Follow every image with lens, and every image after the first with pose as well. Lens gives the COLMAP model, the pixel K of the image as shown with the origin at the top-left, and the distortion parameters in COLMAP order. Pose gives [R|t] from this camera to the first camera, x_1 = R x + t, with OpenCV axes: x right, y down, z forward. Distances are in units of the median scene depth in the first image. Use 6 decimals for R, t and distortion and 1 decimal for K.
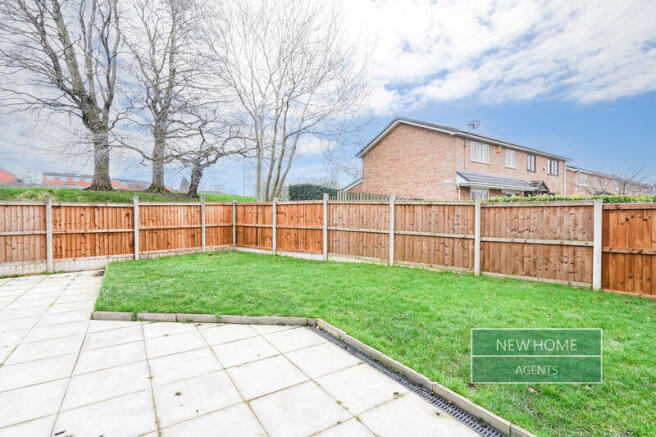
lens RADIAL K [[310.5, 0, 330.5], [0, 310.5, 220.2], [0, 0, 1]] dist [-0.001830, 0.001104]
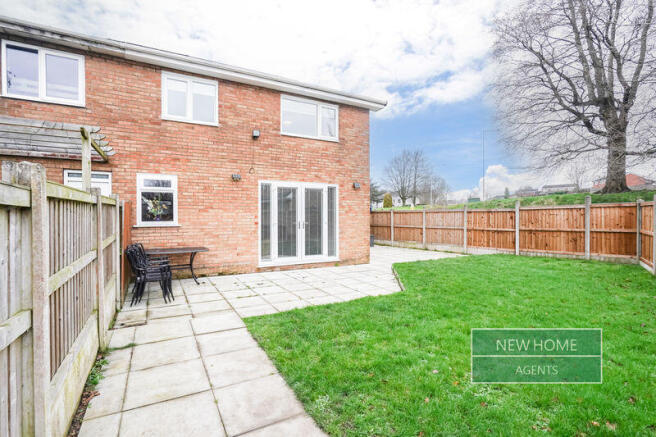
lens RADIAL K [[310.5, 0, 329.4], [0, 310.5, 217.6], [0, 0, 1]] dist [-0.001830, 0.001104]
pose [[-0.064174, 0.011644, -0.997871, 0.623544], [-0.017088, 0.999772, 0.012766, -0.019999], [0.997792, 0.017871, -0.063961, 0.347419]]
